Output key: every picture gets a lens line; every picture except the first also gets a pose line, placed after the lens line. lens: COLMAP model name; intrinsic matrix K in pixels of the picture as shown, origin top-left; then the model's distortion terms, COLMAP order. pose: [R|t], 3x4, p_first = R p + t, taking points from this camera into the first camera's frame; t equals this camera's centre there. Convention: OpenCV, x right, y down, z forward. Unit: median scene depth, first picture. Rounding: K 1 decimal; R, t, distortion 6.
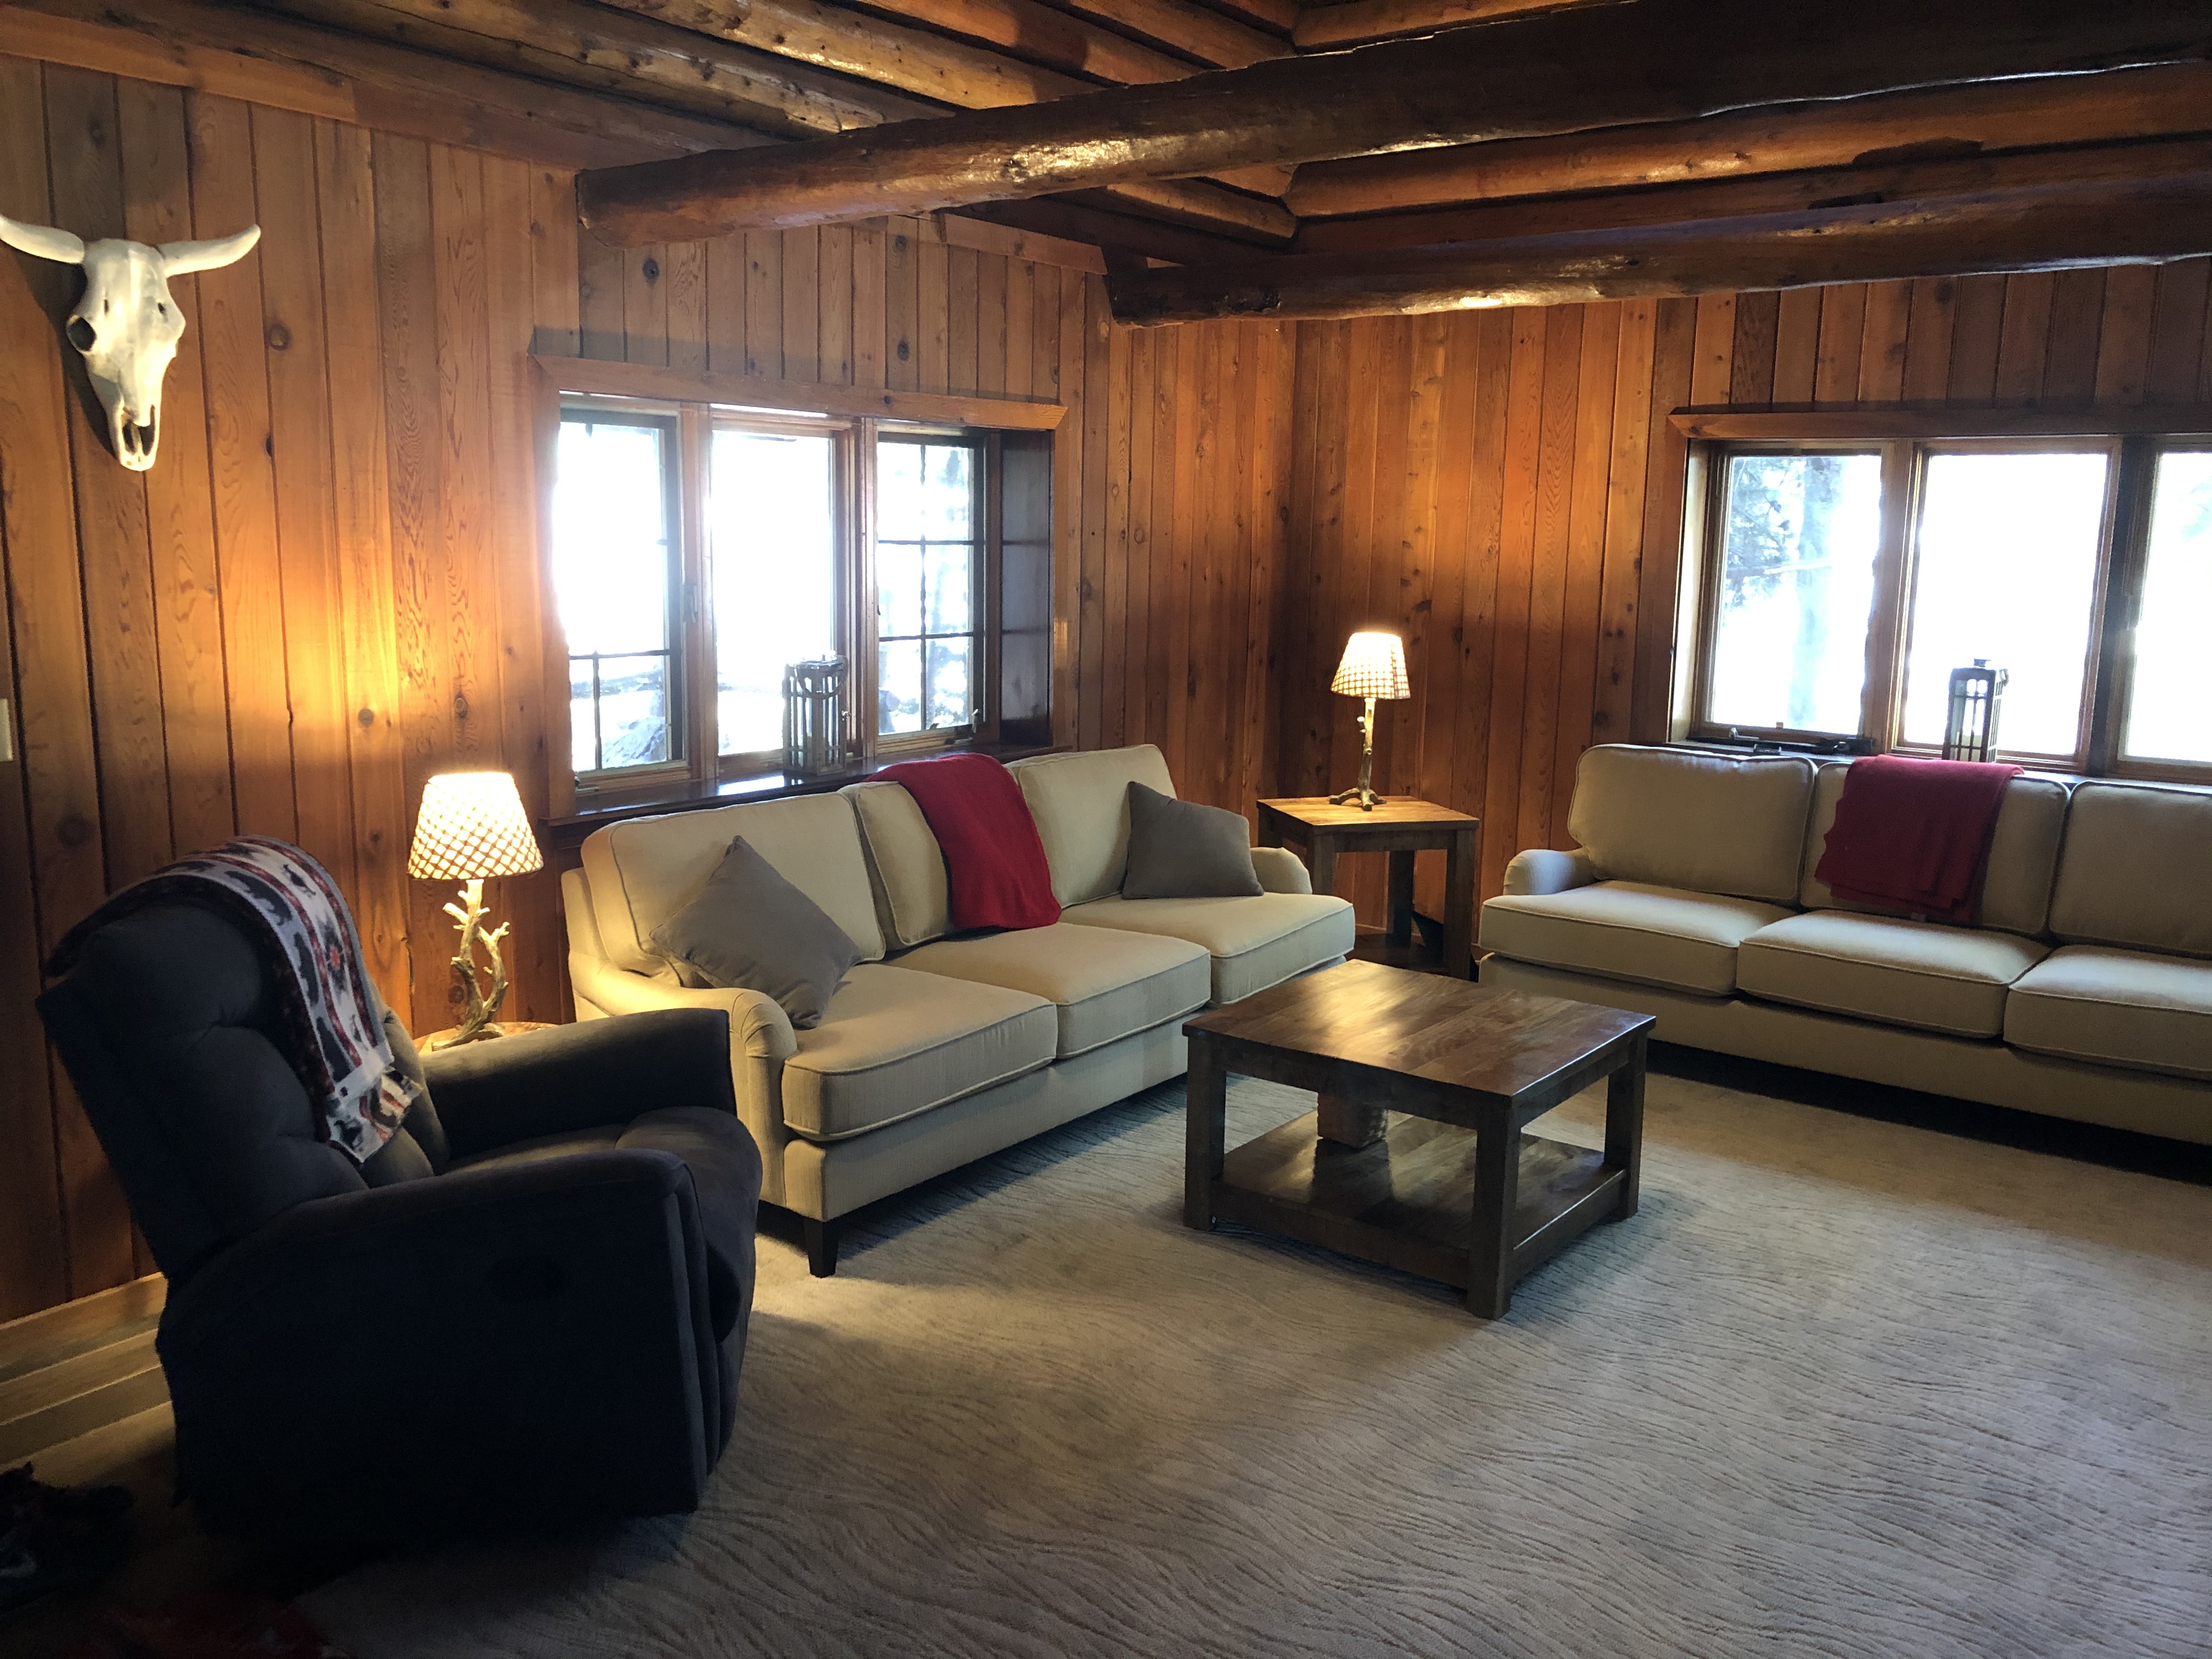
lens RADIAL K [[1810.1, 0, 1089.0], [0, 1810.1, 823.1], [0, 0, 1]] dist [0.012321, 0.019753]
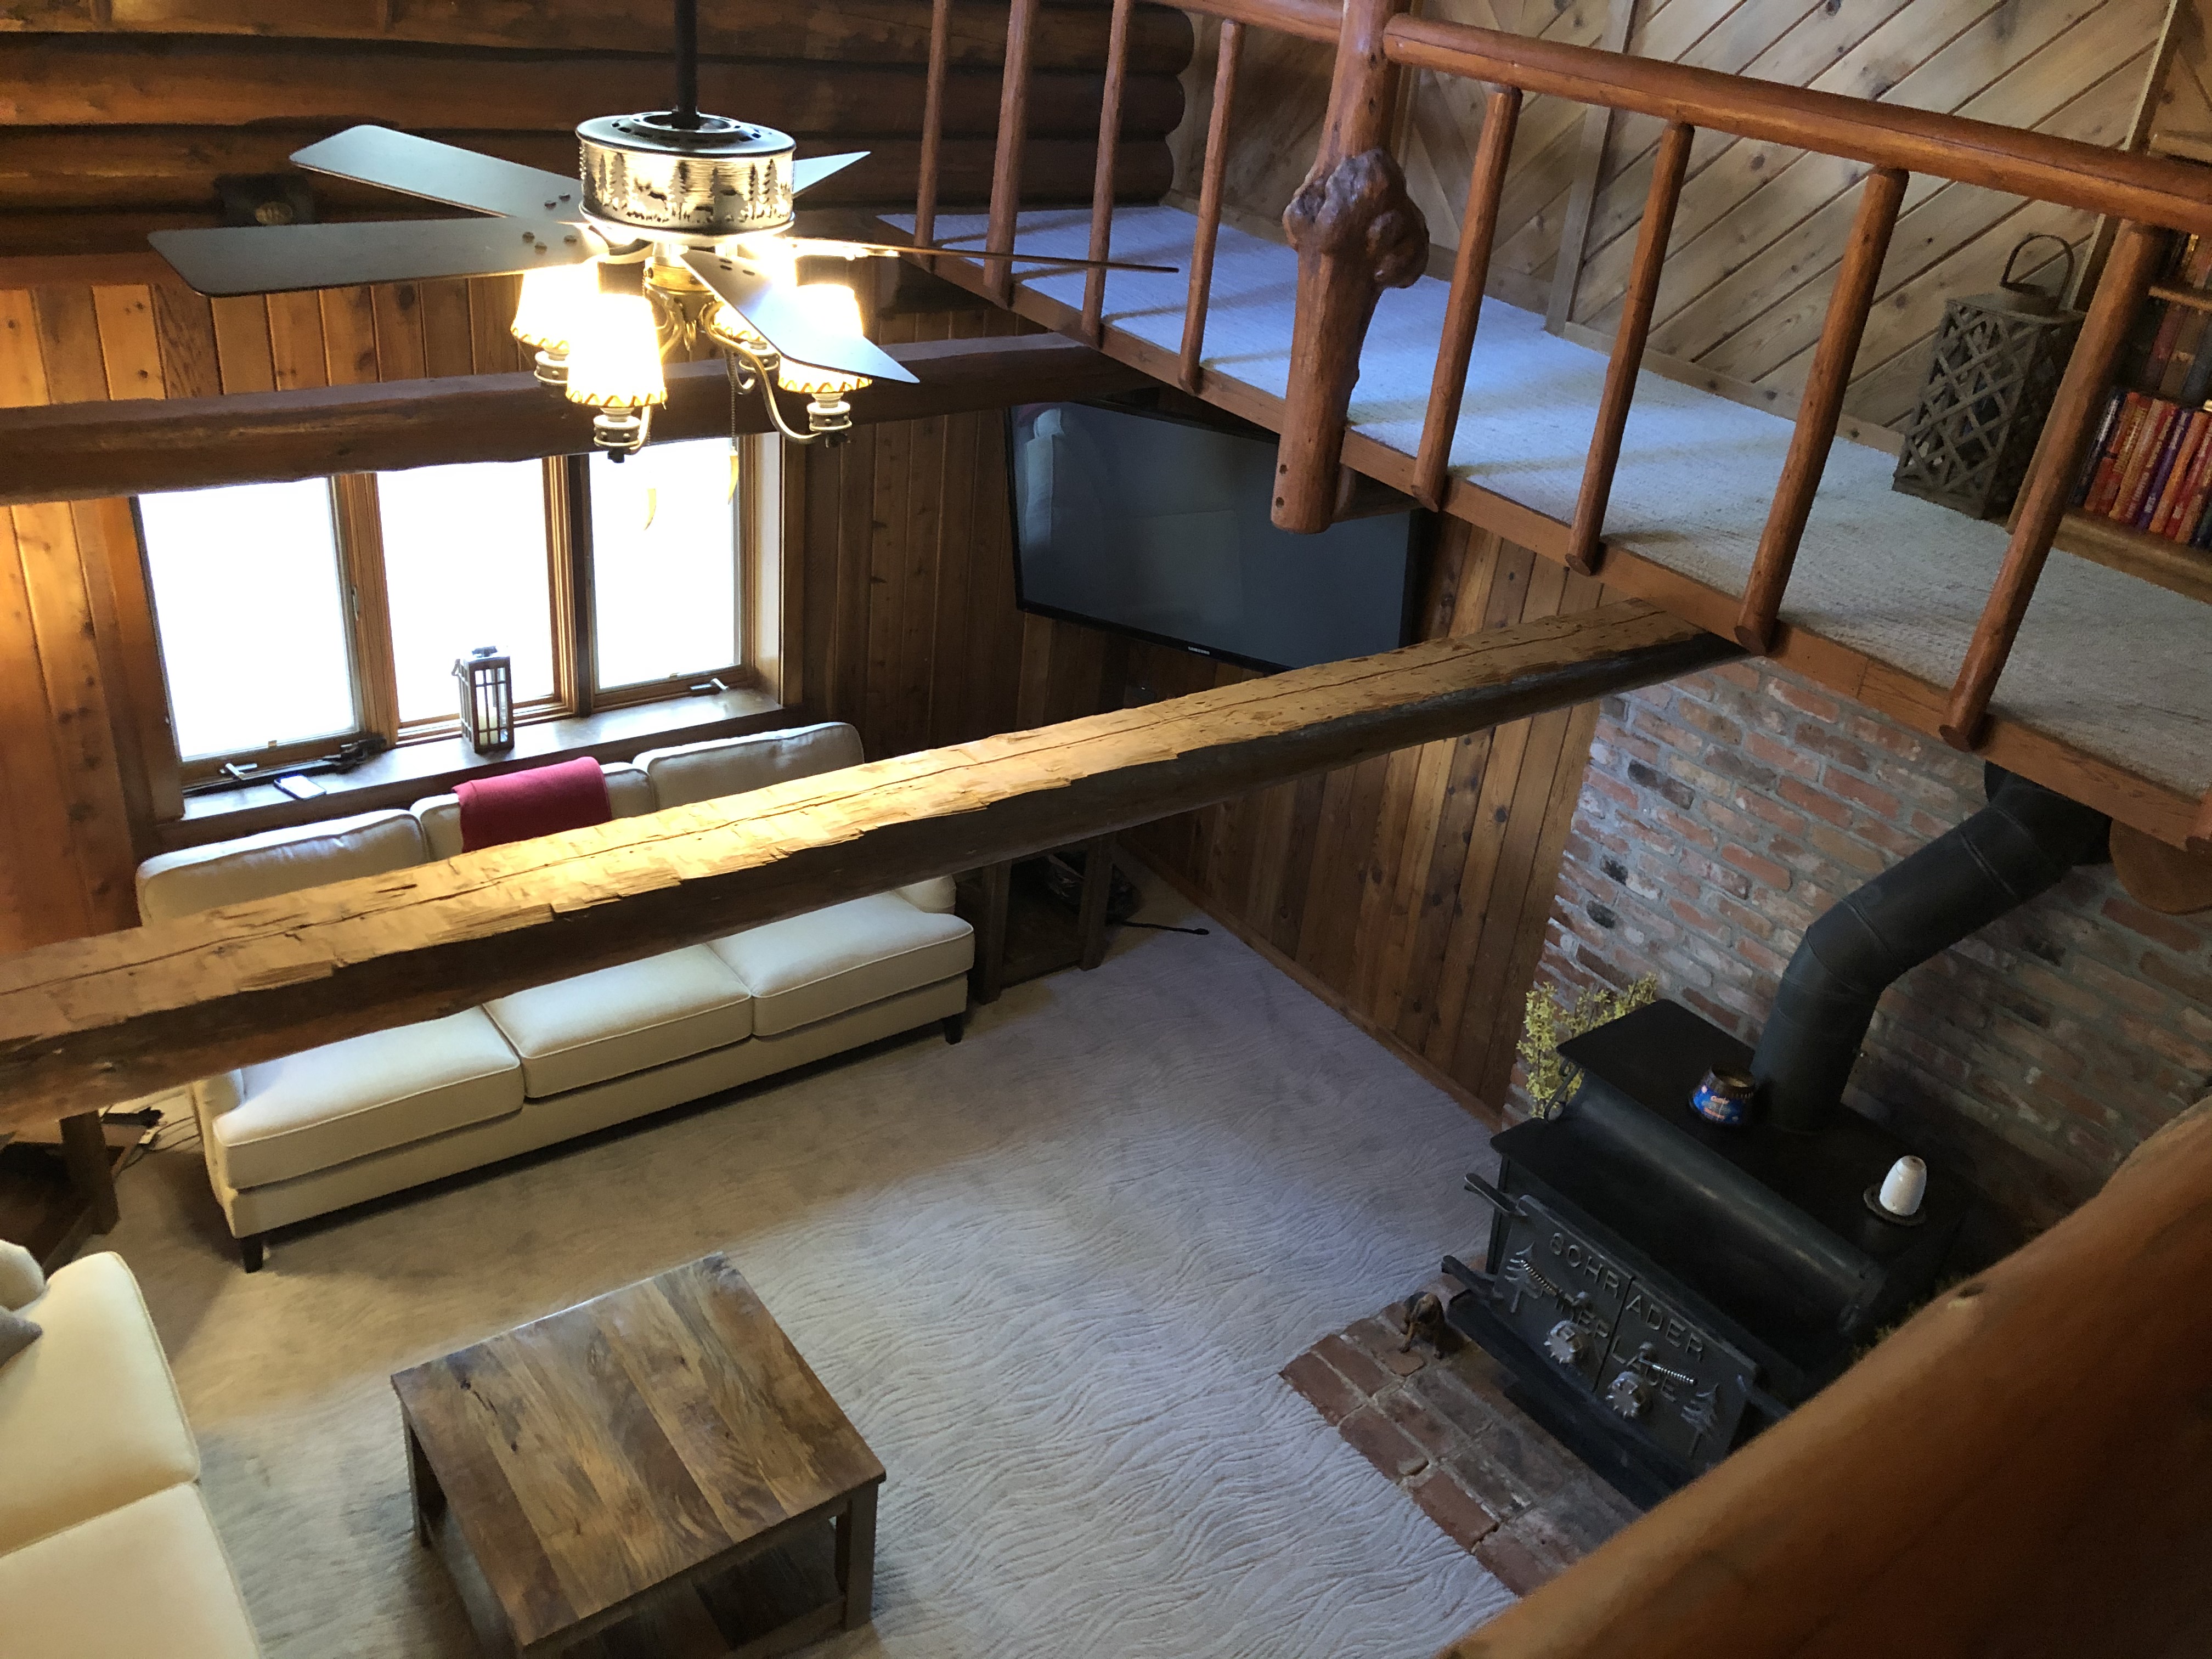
lens RADIAL K [[1810.1, 0, 1095.6], [0, 1810.1, 846.7], [0, 0, 1]] dist [0.012321, 0.019753]
pose [[0.283028, -0.458945, 0.842178, -0.389975], [0.076696, 0.886100, 0.457105, -0.539719], [-0.956040, -0.064782, 0.285990, 0.495591]]
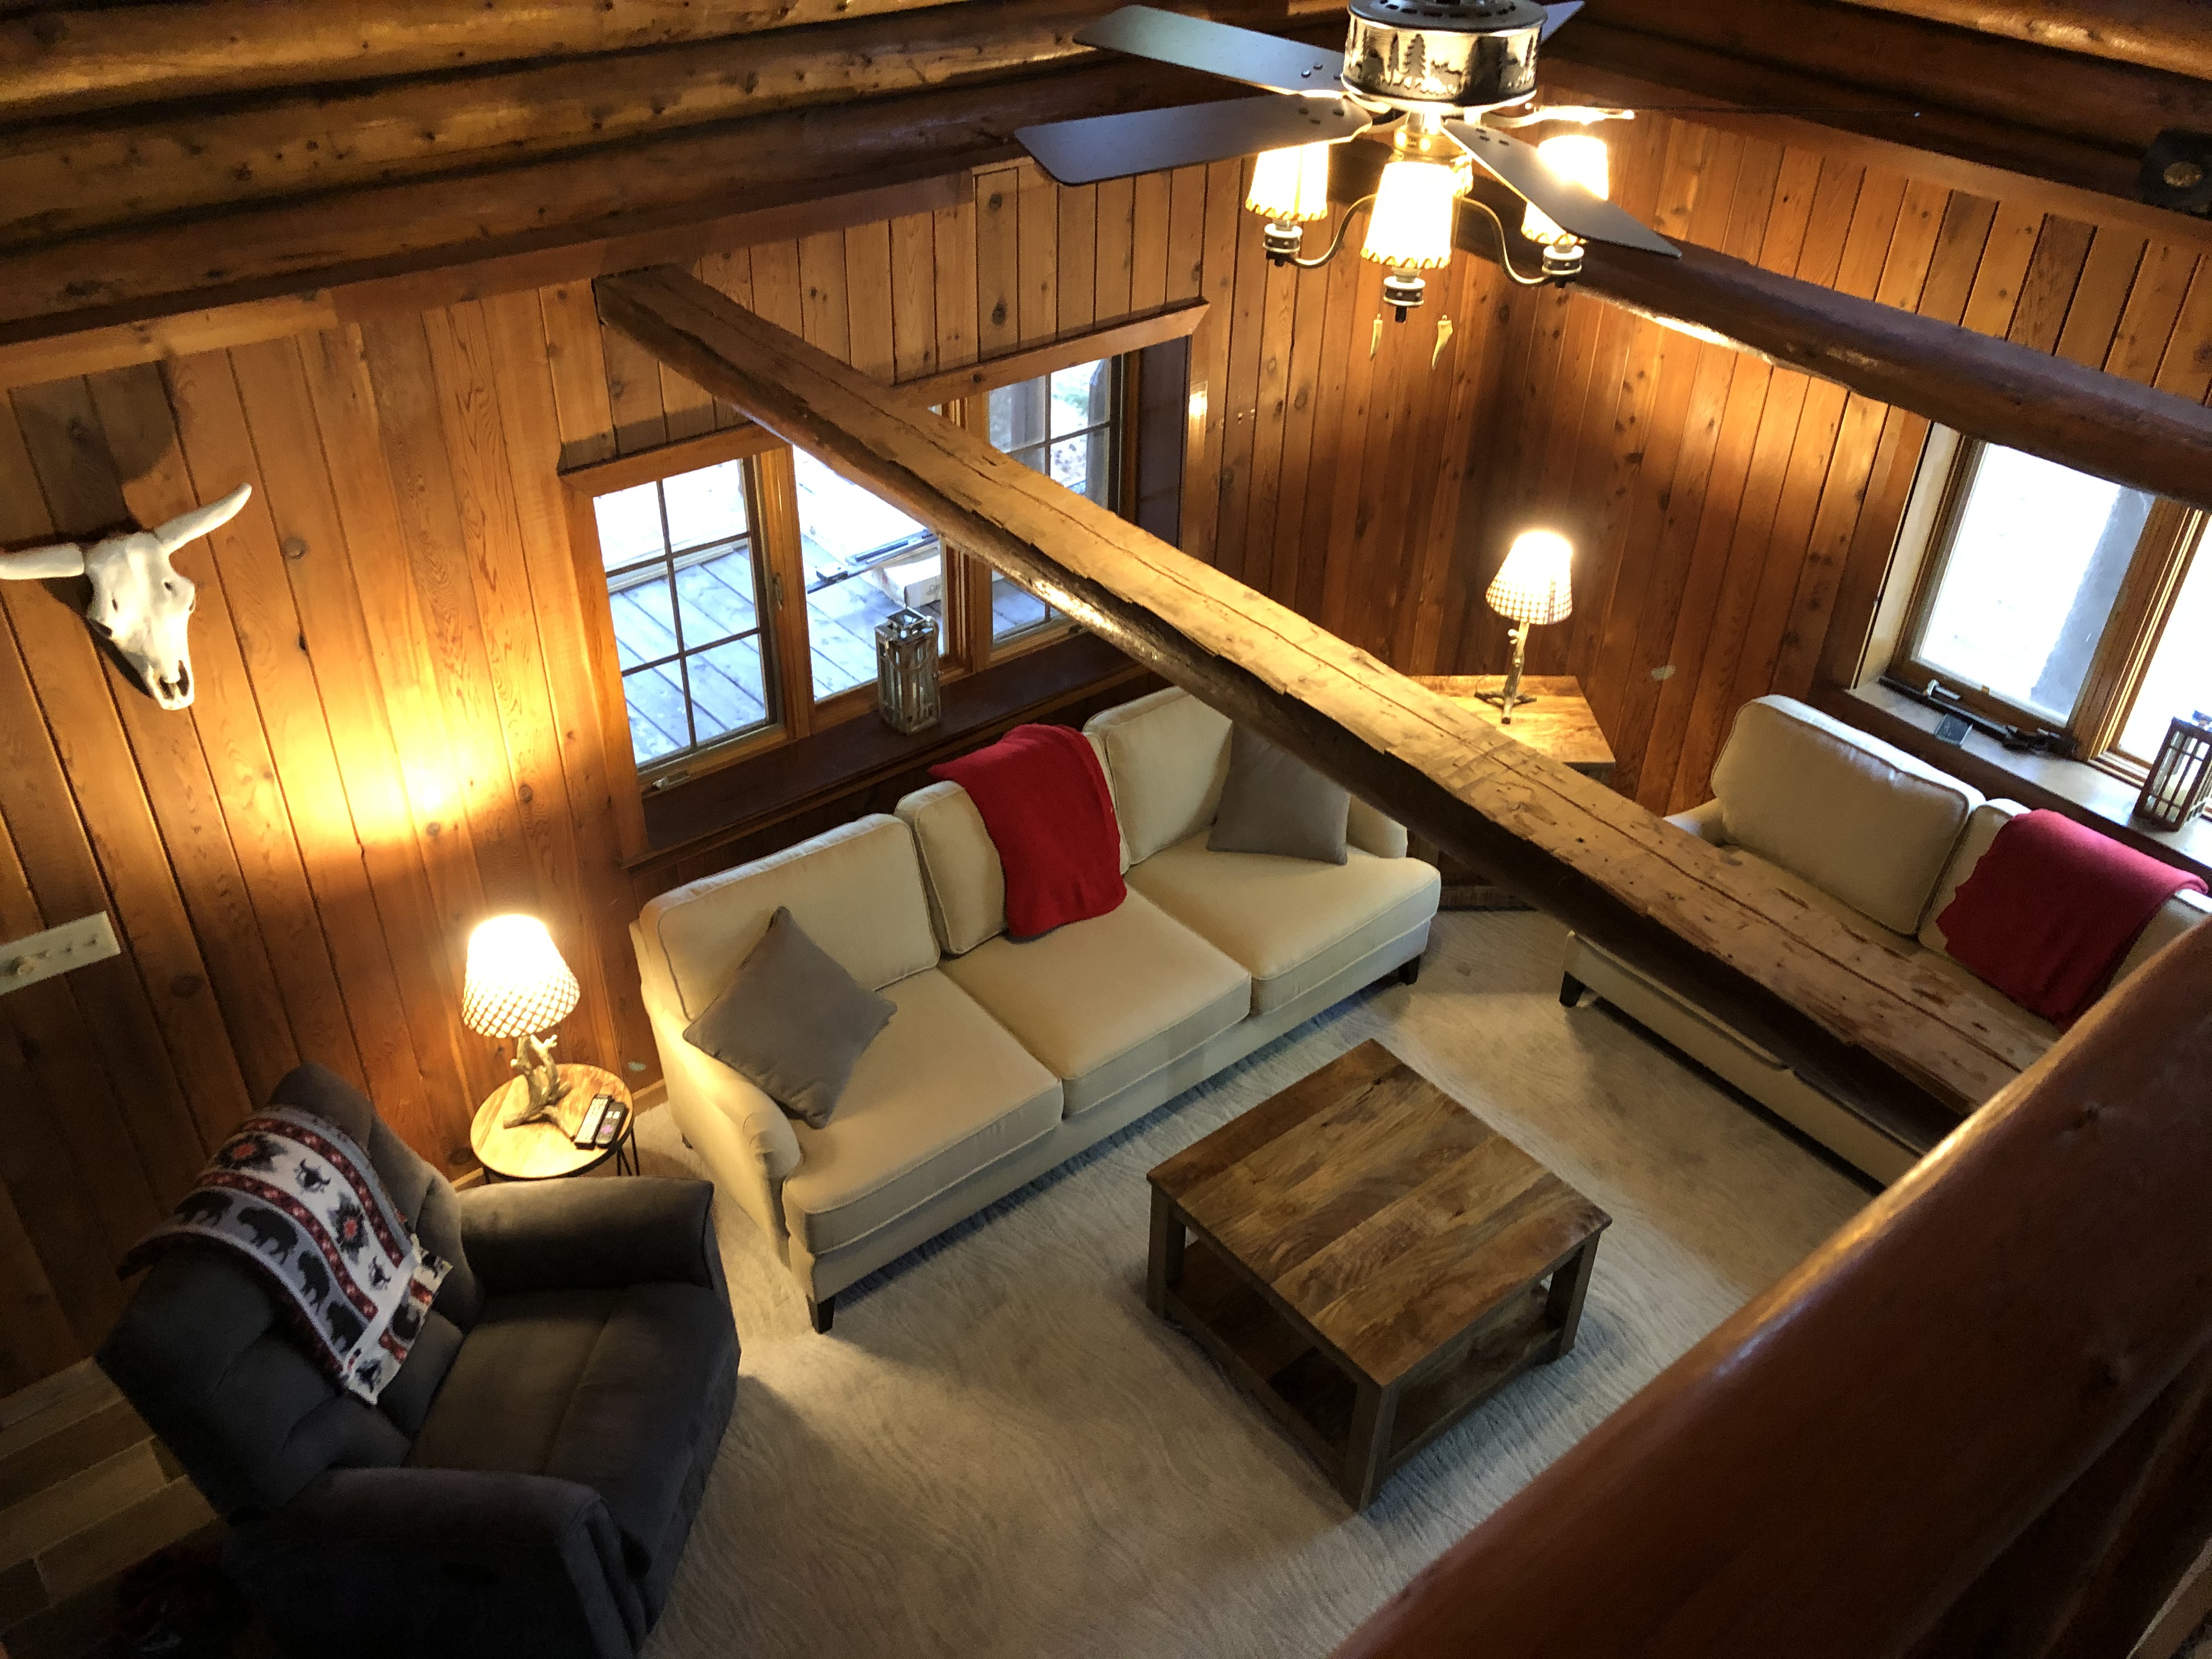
lens RADIAL K [[1810.1, 0, 1094.0], [0, 1810.1, 816.0], [0, 0, 1]] dist [0.012321, 0.019753]
pose [[0.971580, 0.135810, -0.193875, 0.188119], [-0.041575, 0.904212, 0.425056, -0.504573], [0.233030, -0.404916, 0.884161, 0.109194]]
